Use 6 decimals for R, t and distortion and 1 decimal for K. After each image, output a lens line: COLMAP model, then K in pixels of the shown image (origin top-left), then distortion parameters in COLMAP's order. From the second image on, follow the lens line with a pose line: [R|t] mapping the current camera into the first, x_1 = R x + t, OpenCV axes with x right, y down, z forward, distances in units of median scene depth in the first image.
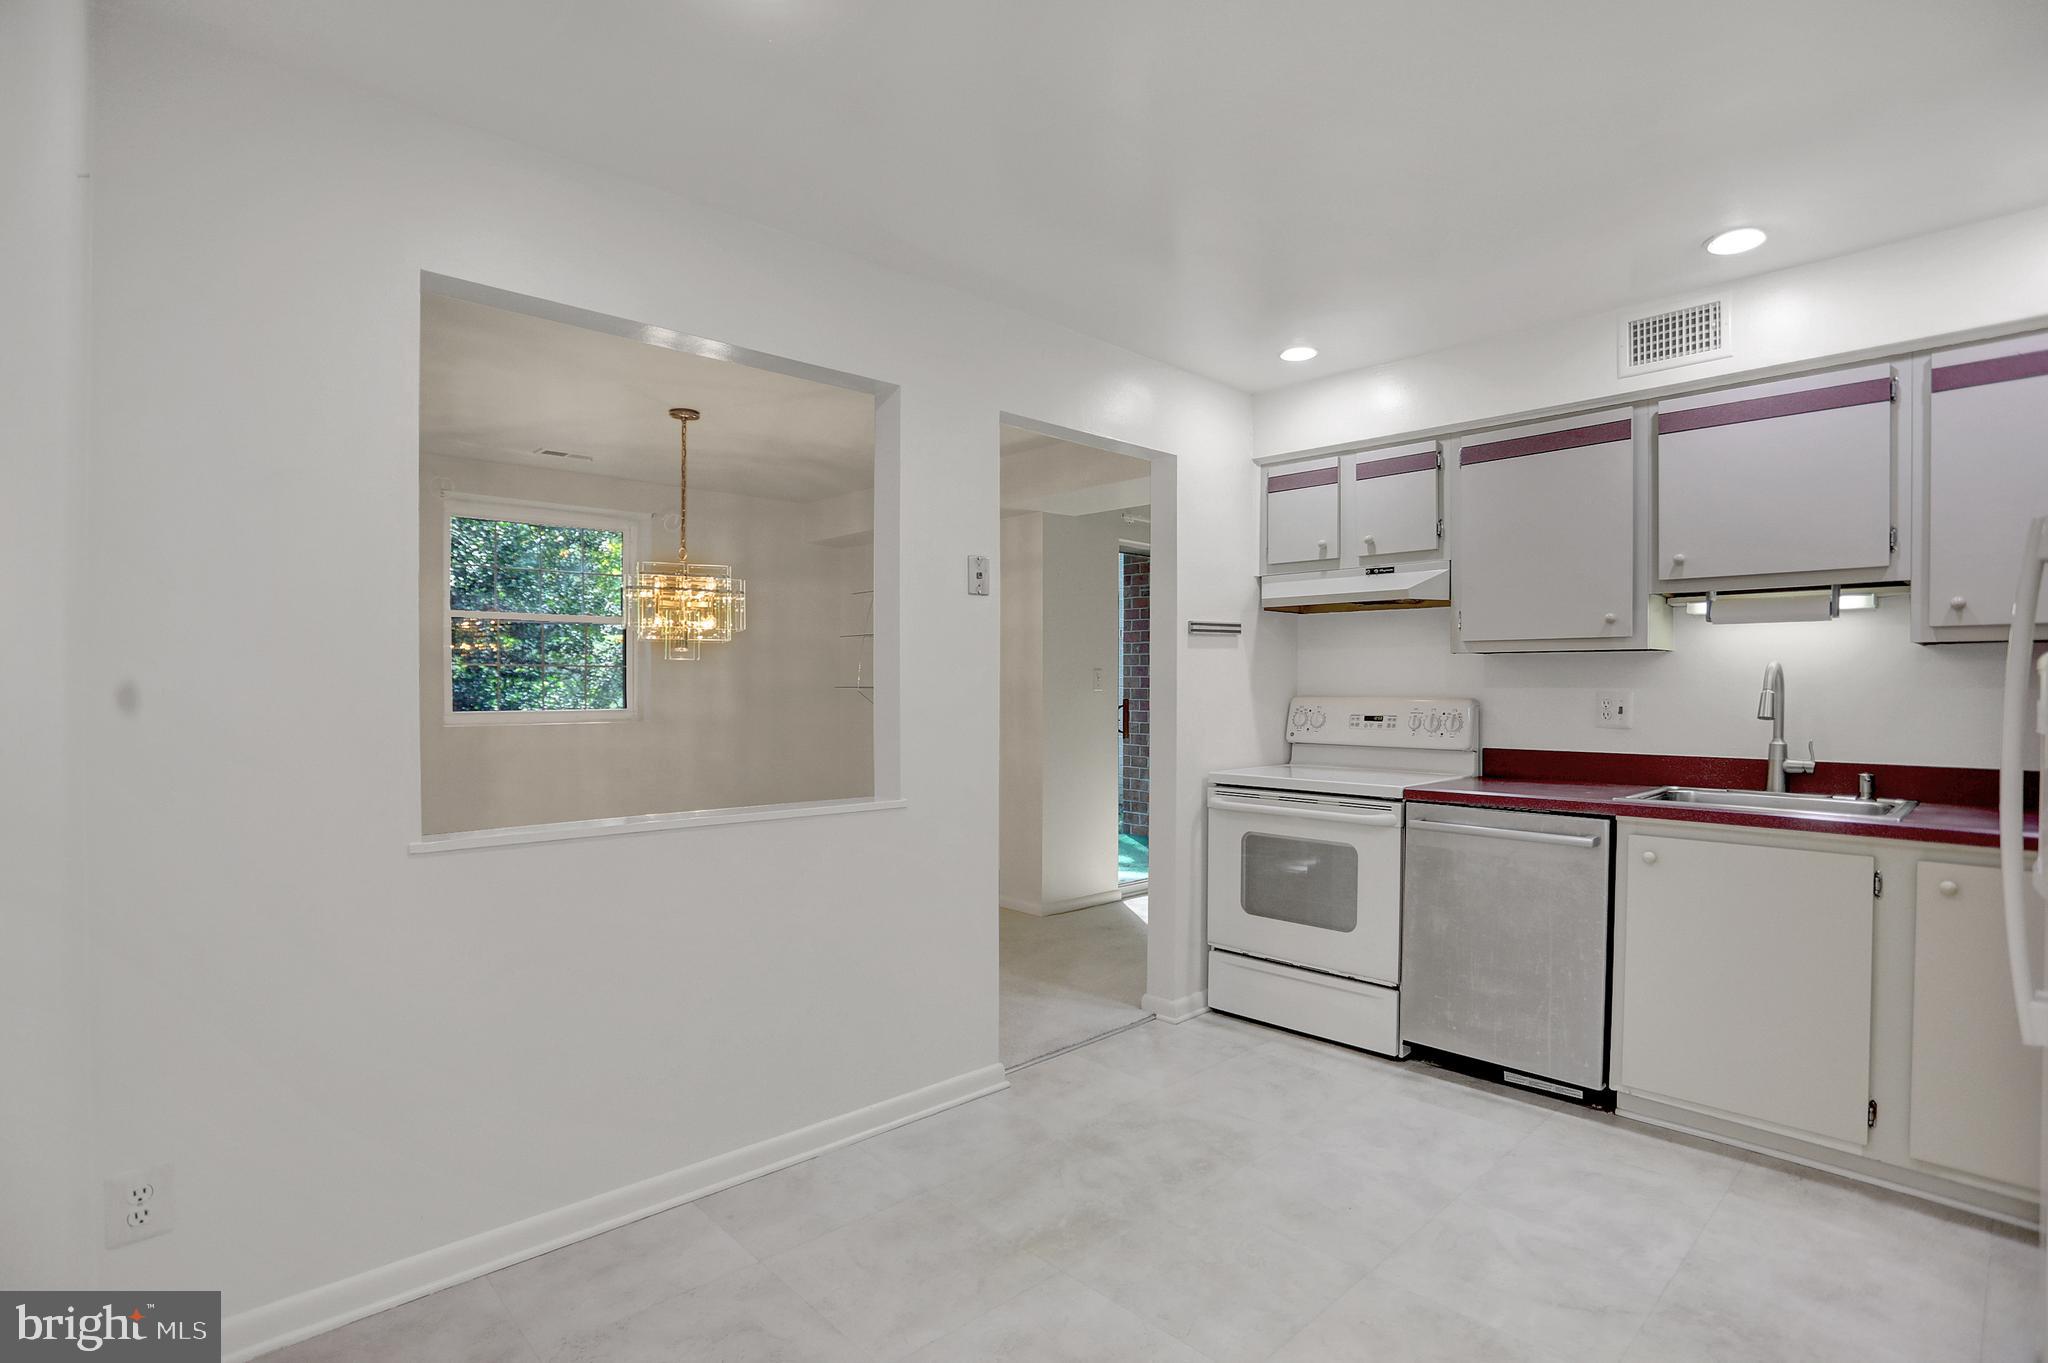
lens RADIAL K [[999.1, 0, 1032.2], [0, 999.1, 688.7], [0, 0, 1]] dist [-0.069039, 0.030637]
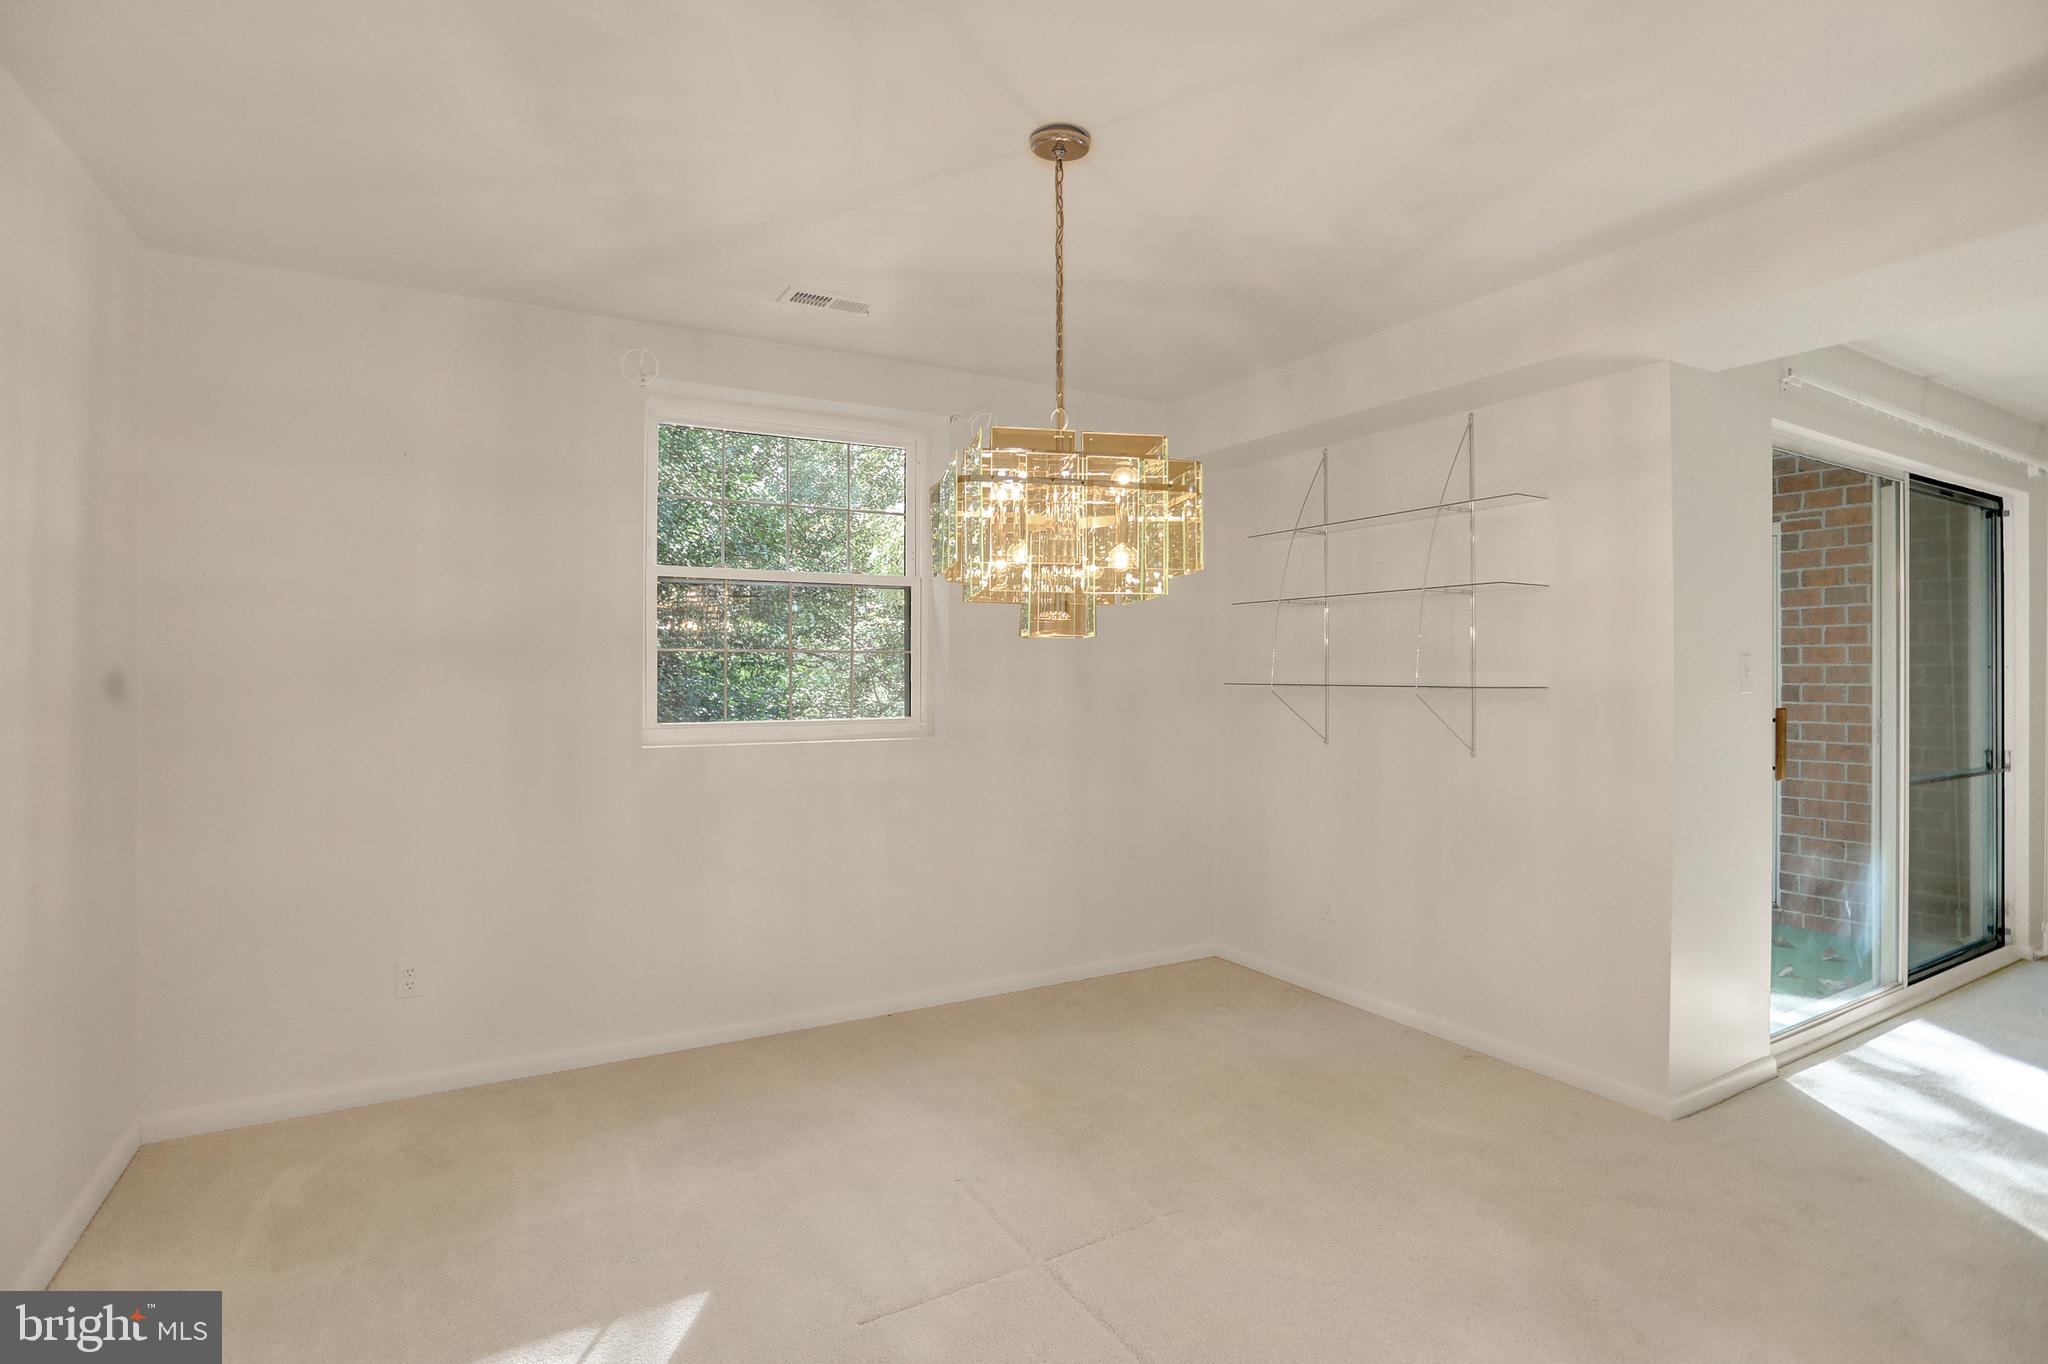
lens RADIAL K [[996.5, 0, 1020.0], [0, 996.5, 676.4], [0, 0, 1]] dist [-0.071703, 0.029186]
pose [[0.972423, 0.000797, -0.233221, -0.256097], [-0.000260, 0.999997, 0.002335, -0.011521], [0.233222, -0.002210, 0.972421, 0.514201]]
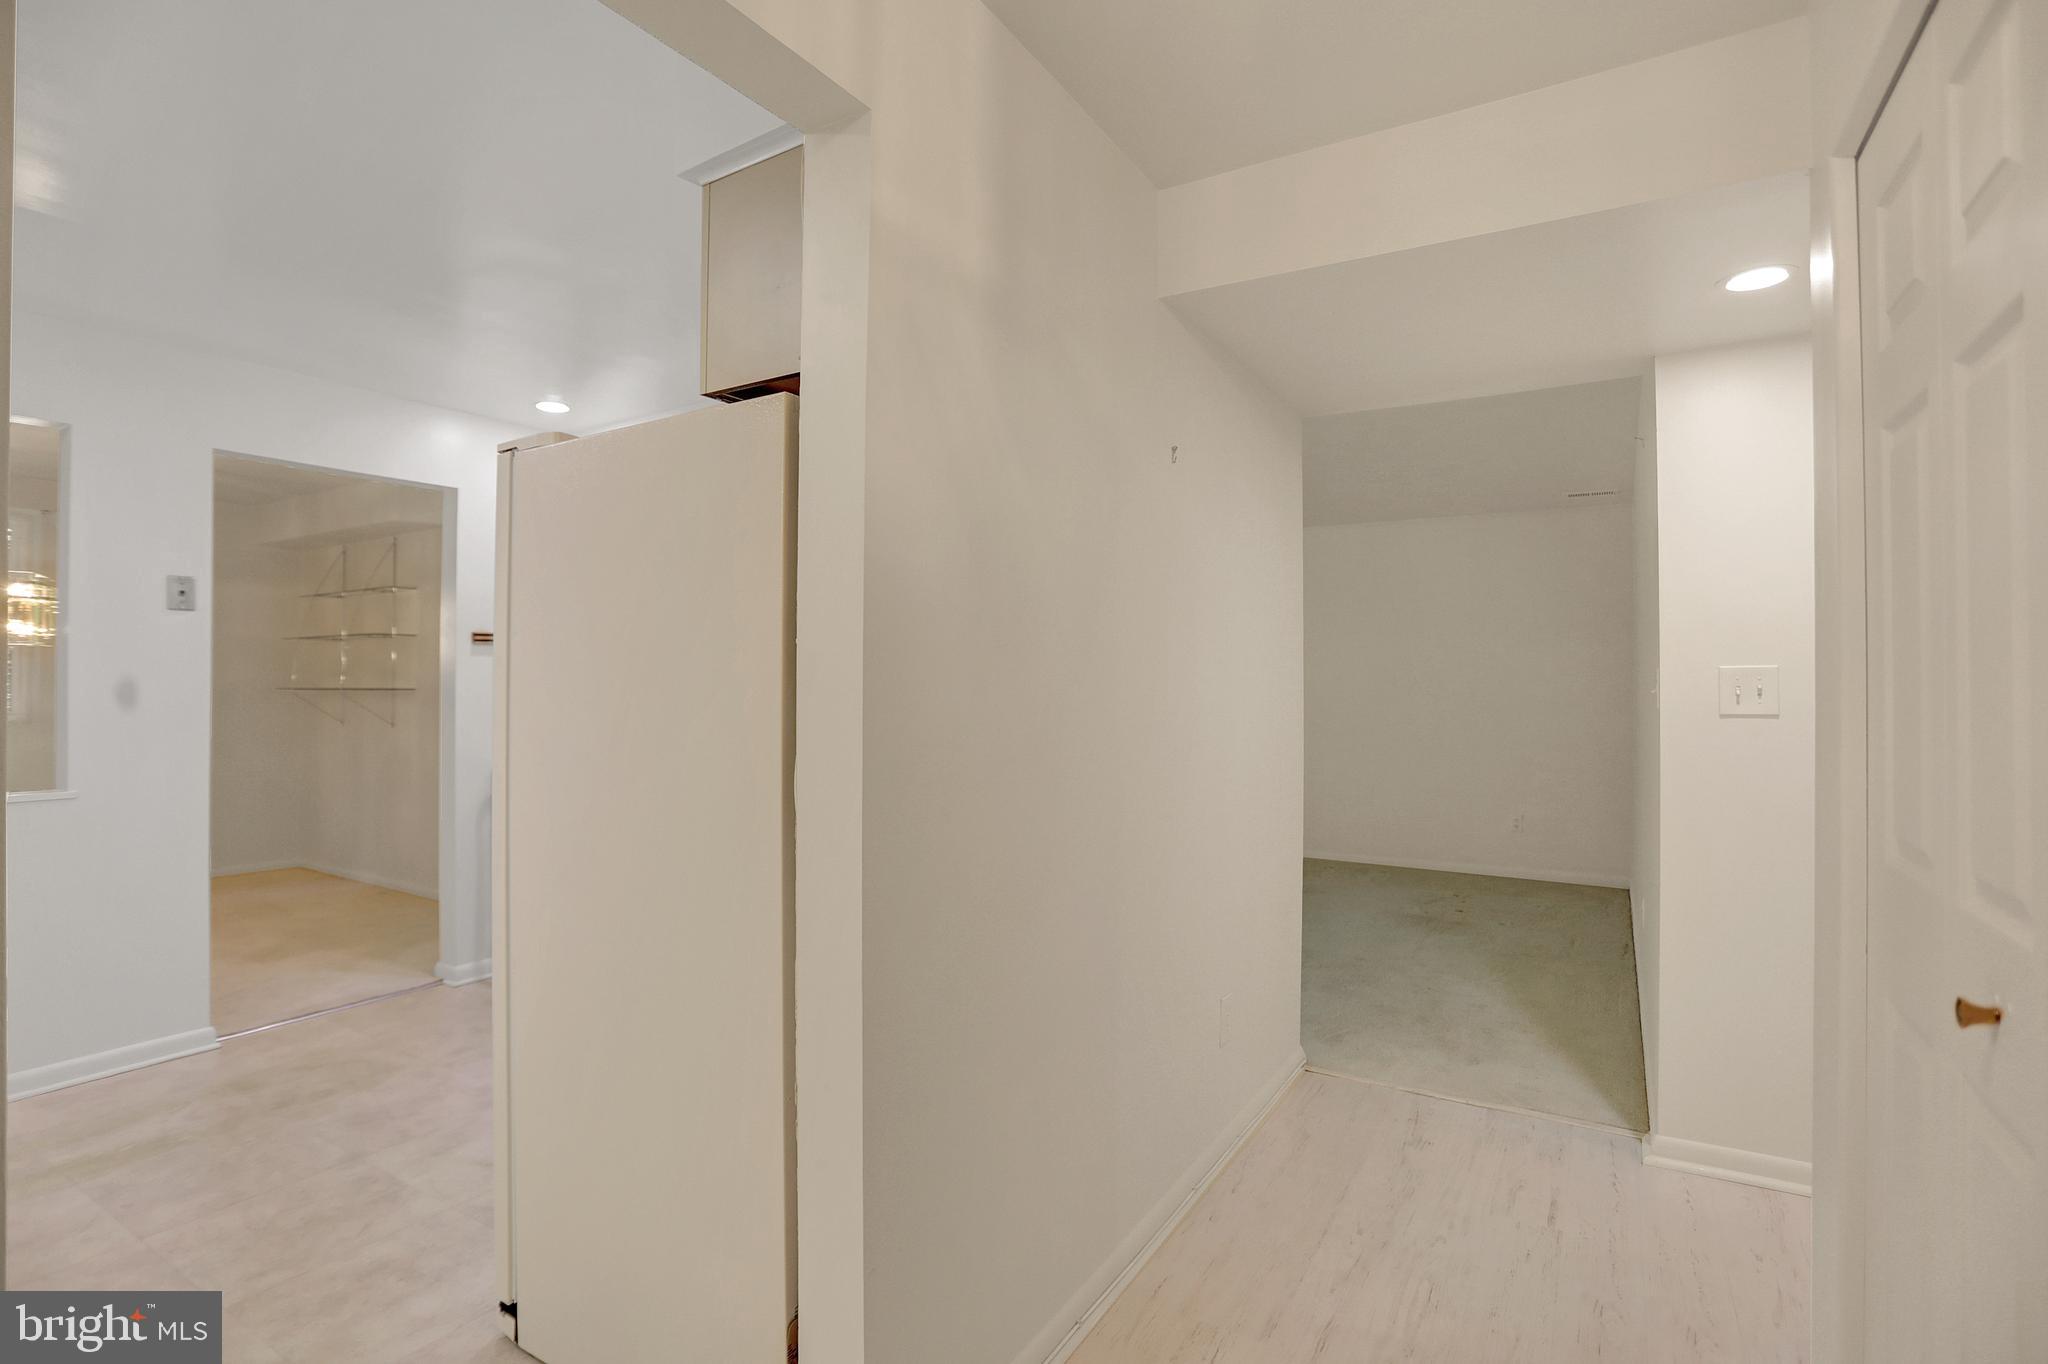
lens RADIAL K [[999.1, 0, 1032.2], [0, 999.1, 689.2], [0, 0, 1]] dist [-0.069039, 0.030637]
pose [[0.967655, -0.004890, 0.252231, 0.429127], [0.004082, 0.999985, 0.003727, -0.003547], [-0.252246, -0.002577, 0.967660, -0.209848]]
